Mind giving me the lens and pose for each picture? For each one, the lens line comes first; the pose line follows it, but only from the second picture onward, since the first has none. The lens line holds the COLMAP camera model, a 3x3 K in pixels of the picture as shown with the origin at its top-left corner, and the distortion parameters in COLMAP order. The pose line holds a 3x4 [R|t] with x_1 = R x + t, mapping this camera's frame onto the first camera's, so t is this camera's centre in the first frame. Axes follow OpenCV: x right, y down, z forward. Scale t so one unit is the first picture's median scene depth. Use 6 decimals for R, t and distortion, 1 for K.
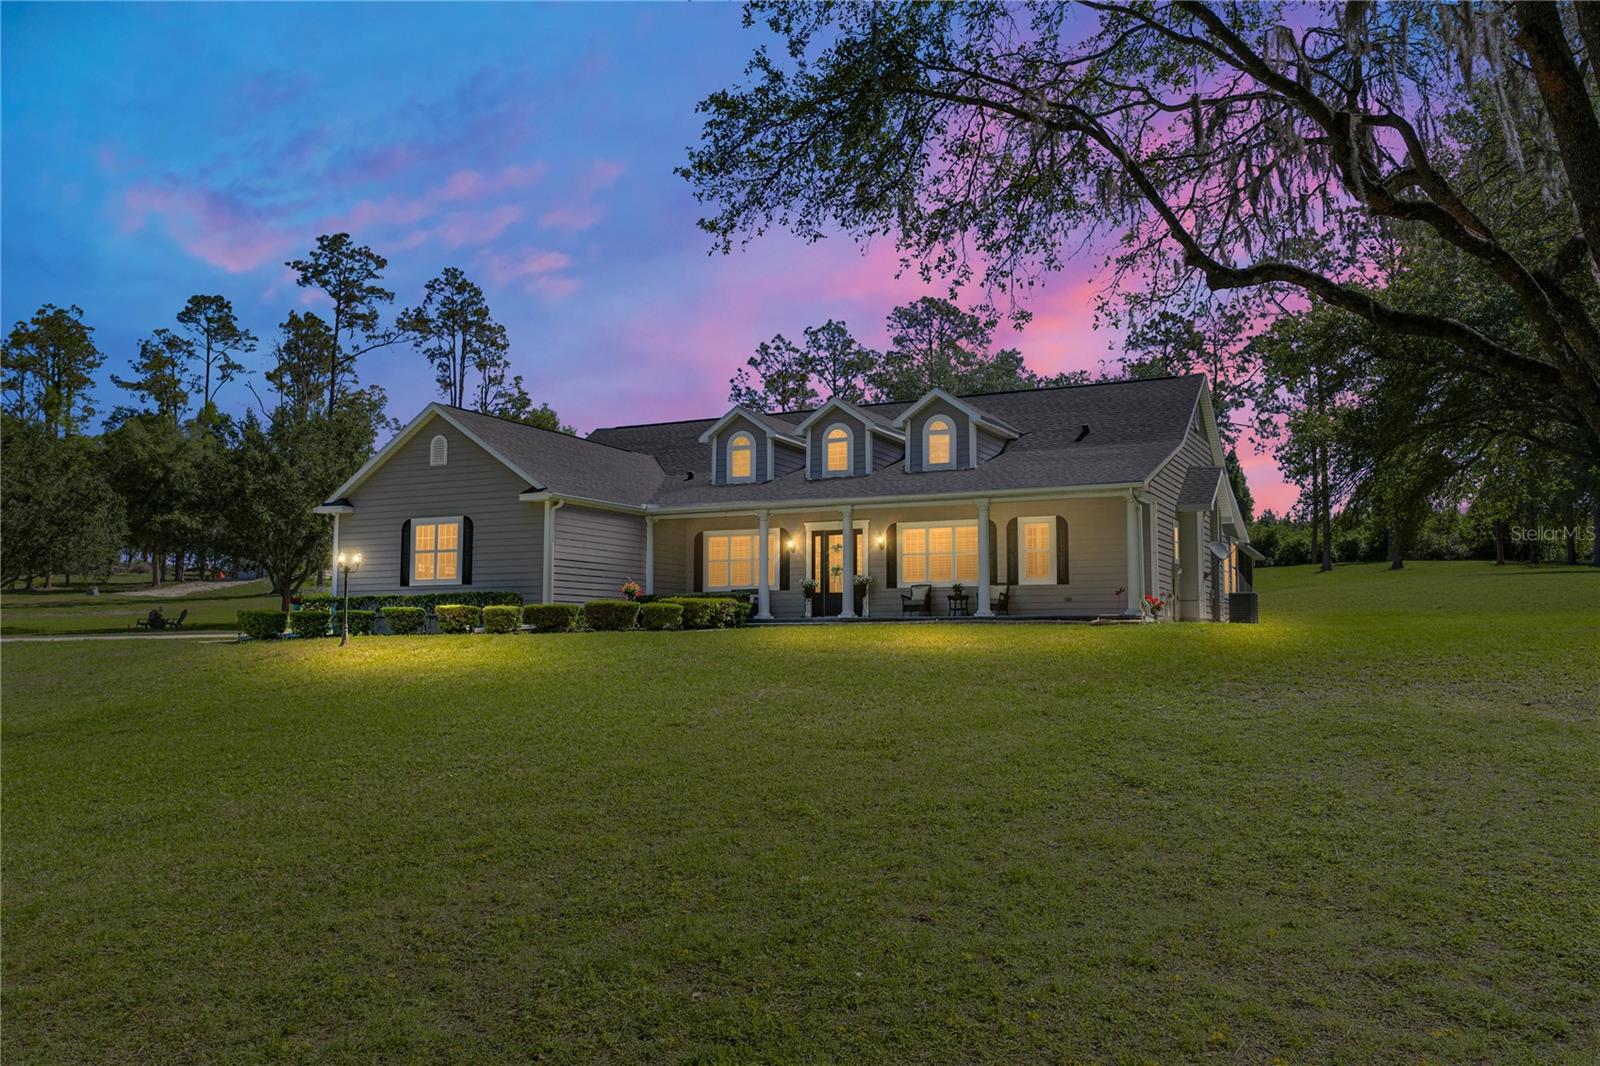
lens RADIAL K [[1324.4, 0, 799.2], [0, 1324.4, 531.5], [0, 0, 1]] dist [0.036248, -0.007506]
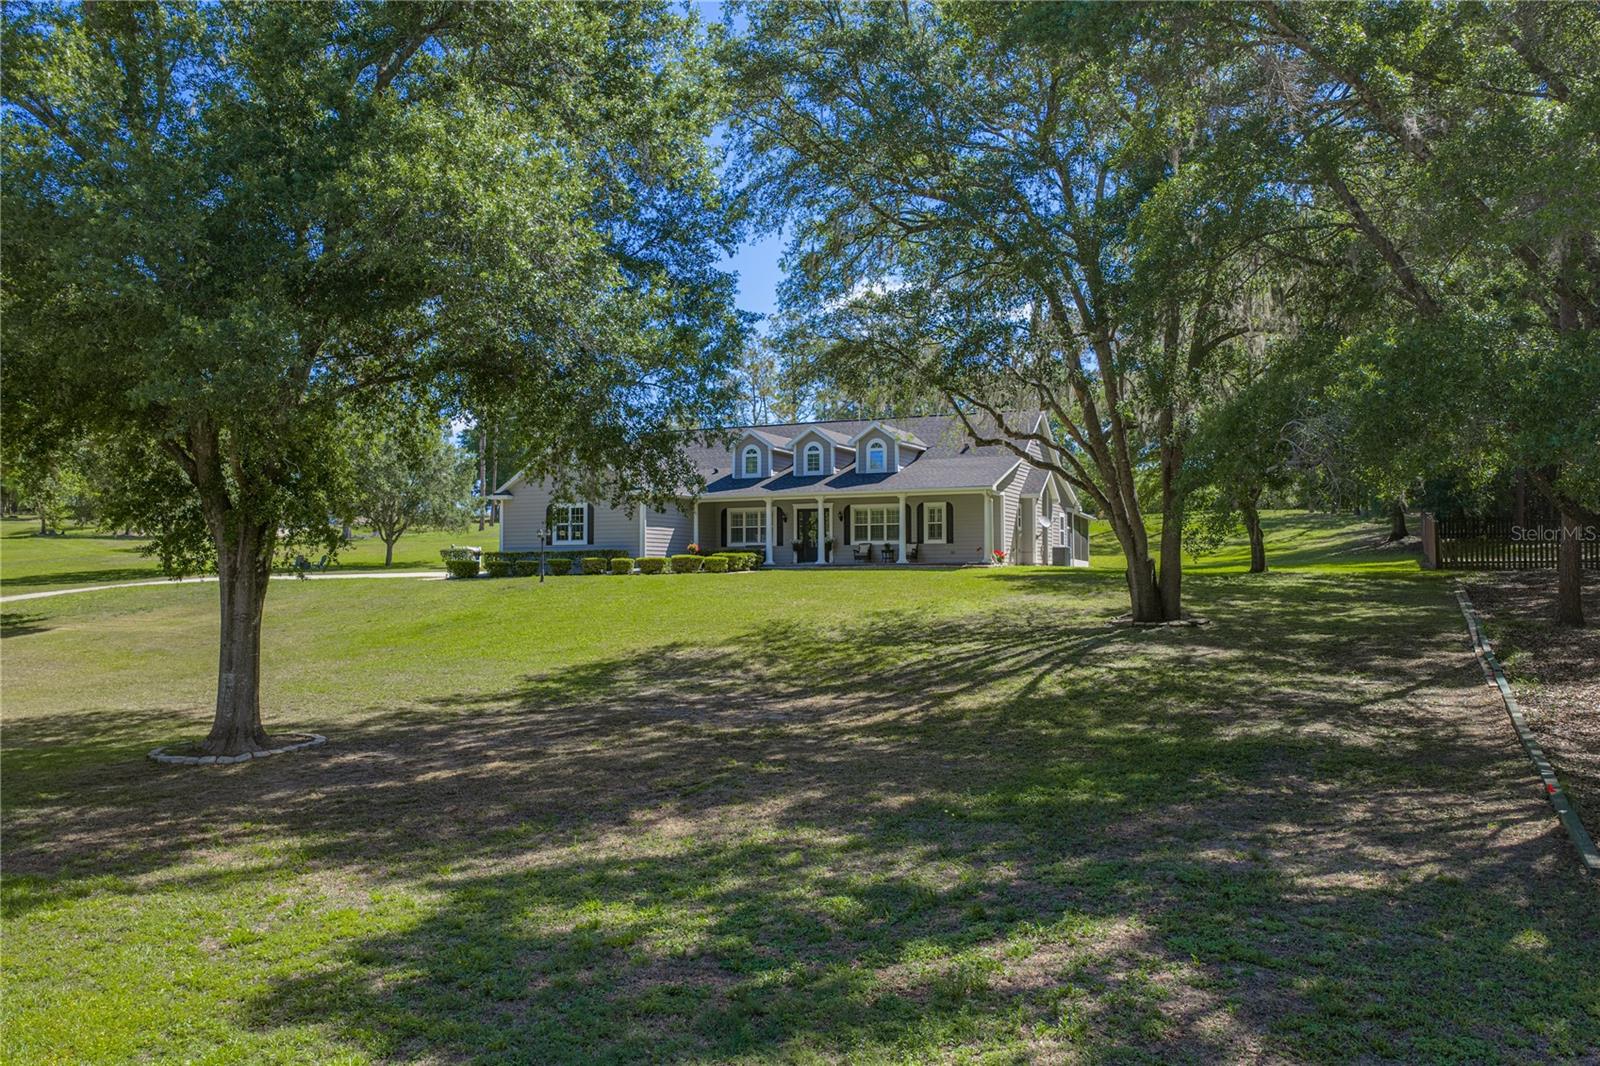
lens RADIAL K [[1324.4, 0, 801.9], [0, 1324.4, 533.9], [0, 0, 1]] dist [0.036248, -0.007506]
pose [[0.999224, -0.003085, 0.039275, -0.049384], [0.001057, 0.998670, 0.051547, -0.054786], [-0.039382, -0.051465, 0.997898, -0.616220]]
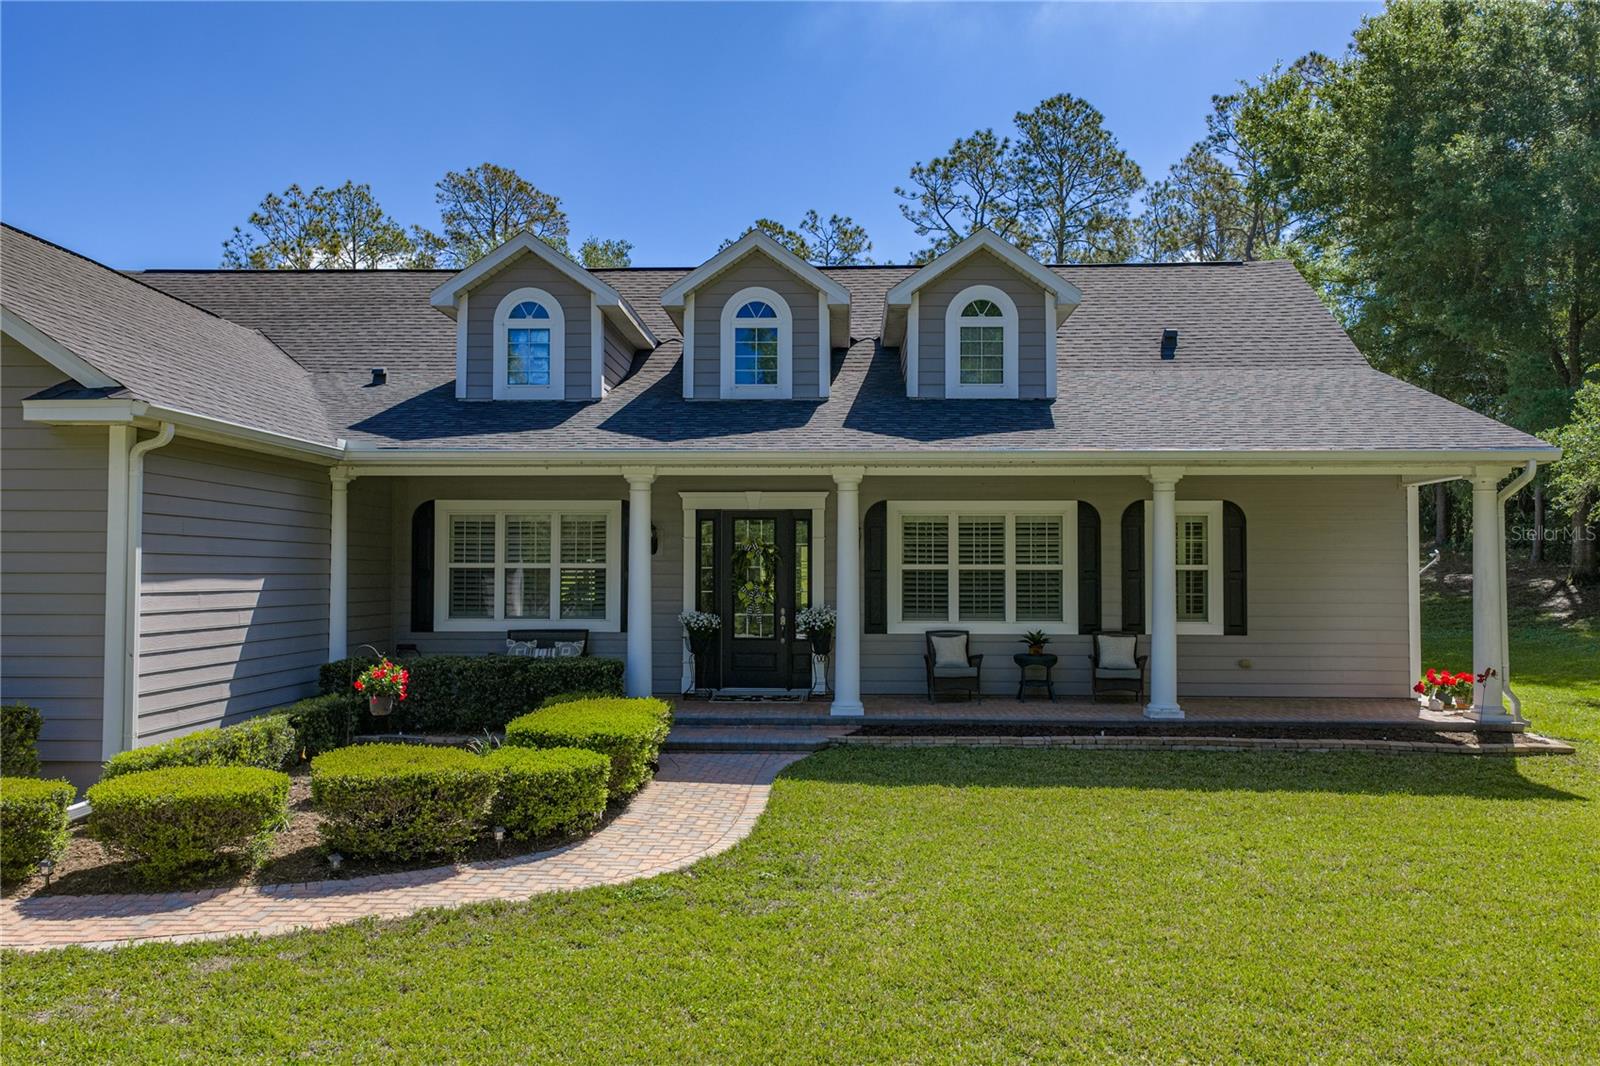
lens RADIAL K [[1324.4, 0, 805.0], [0, 1324.4, 538.2], [0, 0, 1]] dist [0.036248, -0.007506]
pose [[0.911078, 0.012105, 0.412057, -0.156406], [-0.037312, 0.997887, 0.053184, -0.017559], [-0.410543, -0.063829, 0.909604, 0.569277]]
